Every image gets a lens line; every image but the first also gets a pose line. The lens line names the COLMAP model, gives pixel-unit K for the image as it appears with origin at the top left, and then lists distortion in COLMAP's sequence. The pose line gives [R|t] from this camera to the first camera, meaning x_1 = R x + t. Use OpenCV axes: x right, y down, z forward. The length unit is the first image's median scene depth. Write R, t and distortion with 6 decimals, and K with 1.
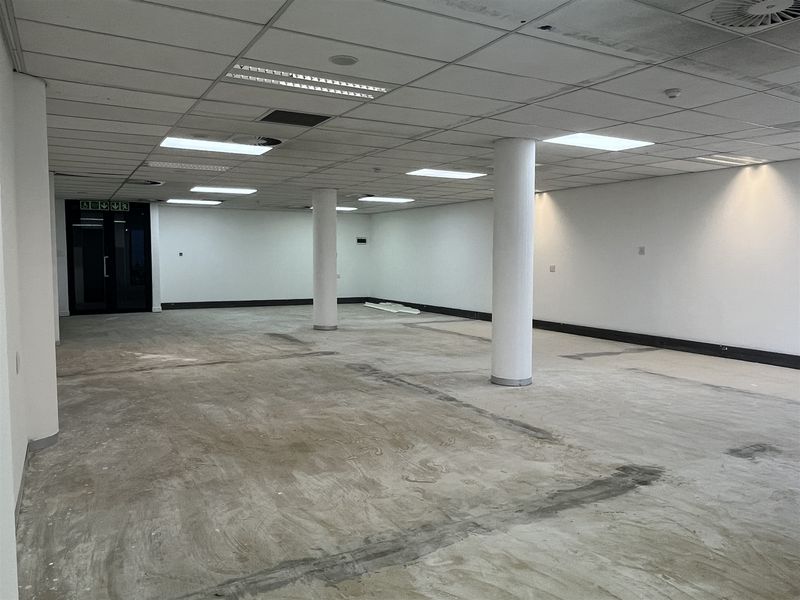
lens RADIAL K [[598.7, 0, 400.0], [0, 598.7, 300.0], [0, 0, 1]] dist [-0.006142, -0.002650]
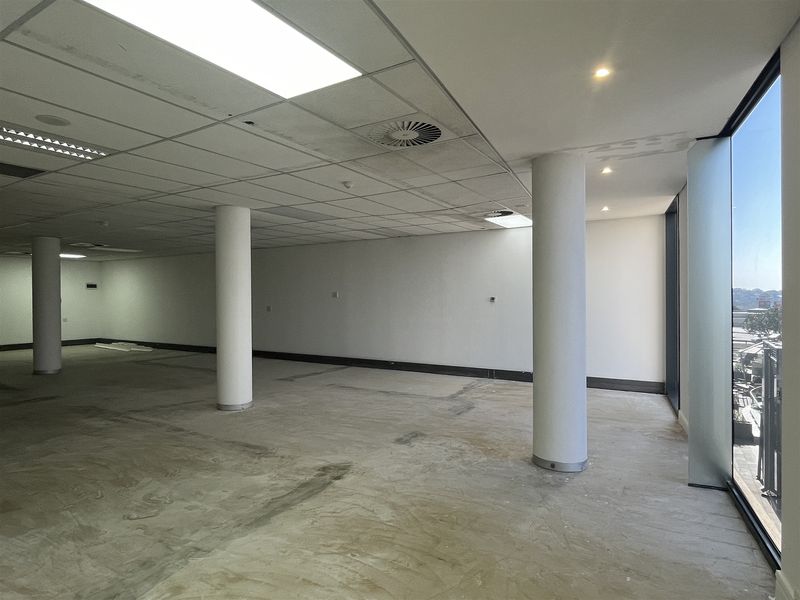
lens RADIAL K [[465.9, 0, 400.0], [0, 465.9, 300.0], [0, 0, 1]] dist [-0.006133, -0.001256]
pose [[0.870188, -0.013214, 0.492543, 0.030797], [0.045502, 0.997524, -0.053627, -0.019165], [-0.490615, 0.069077, 0.868634, 0.026448]]
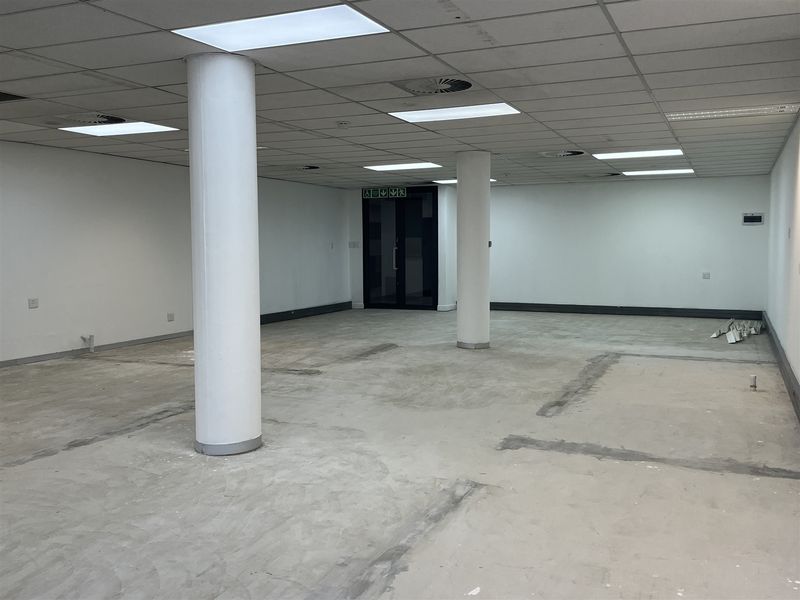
lens RADIAL K [[736.7, 0, 400.0], [0, 736.7, 300.0], [0, 0, 1]] dist [0.053527, -0.005196]
pose [[0.592512, 0.054187, -0.803737, 1.604262], [-0.052530, 0.998210, 0.028573, -0.086484], [0.803847, 0.025290, 0.594298, 1.185892]]
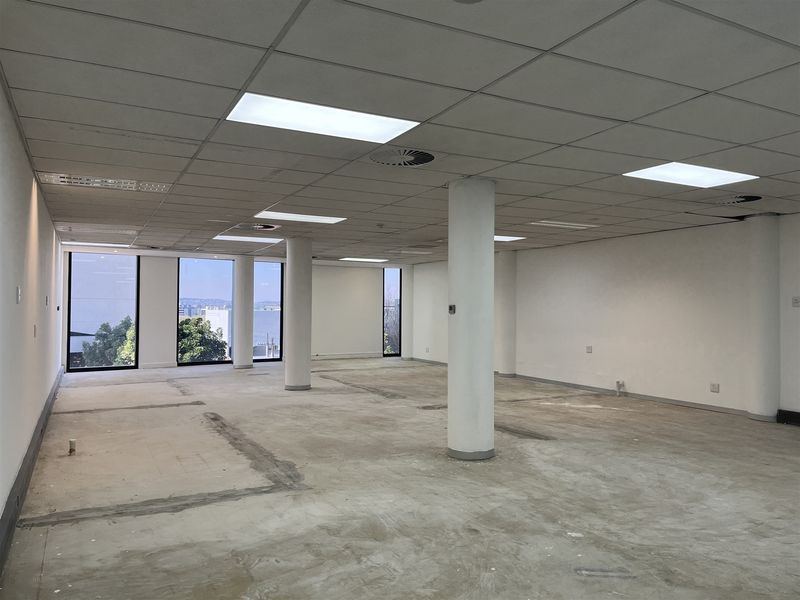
lens RADIAL K [[610.8, 0, 400.0], [0, 610.8, 300.0], [0, 0, 1]] dist [-0.000922, -0.000246]
pose [[-0.999137, -0.009301, 0.040489, -0.237129], [-0.006931, 0.998275, 0.058299, -0.336533], [-0.040962, 0.057968, -0.997478, 4.514396]]
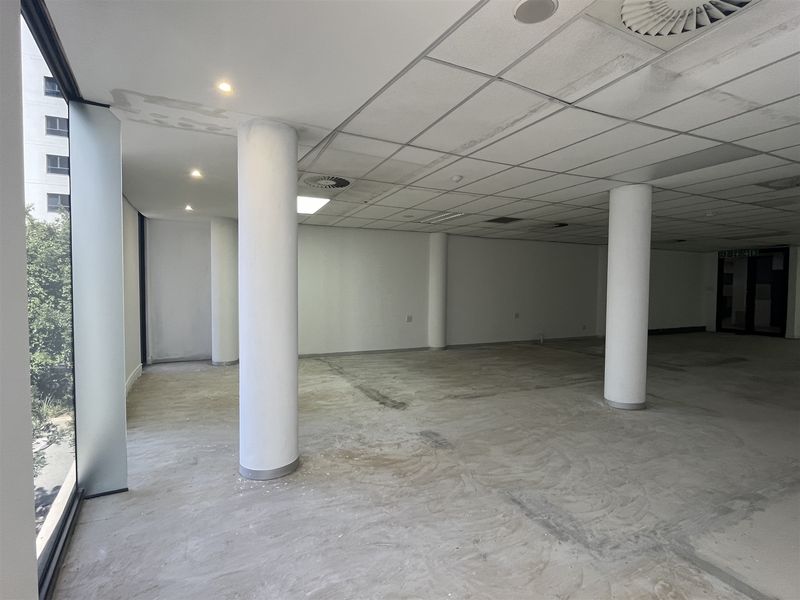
lens RADIAL K [[395.5, 0, 400.0], [0, 395.5, 300.0], [0, 0, 1]] dist [-0.001061, -0.000950]
pose [[-0.084840, 0.031465, -0.995898, 1.659649], [-0.079001, 0.996142, 0.038203, -0.090118], [0.993258, 0.081918, -0.082027, 1.107391]]
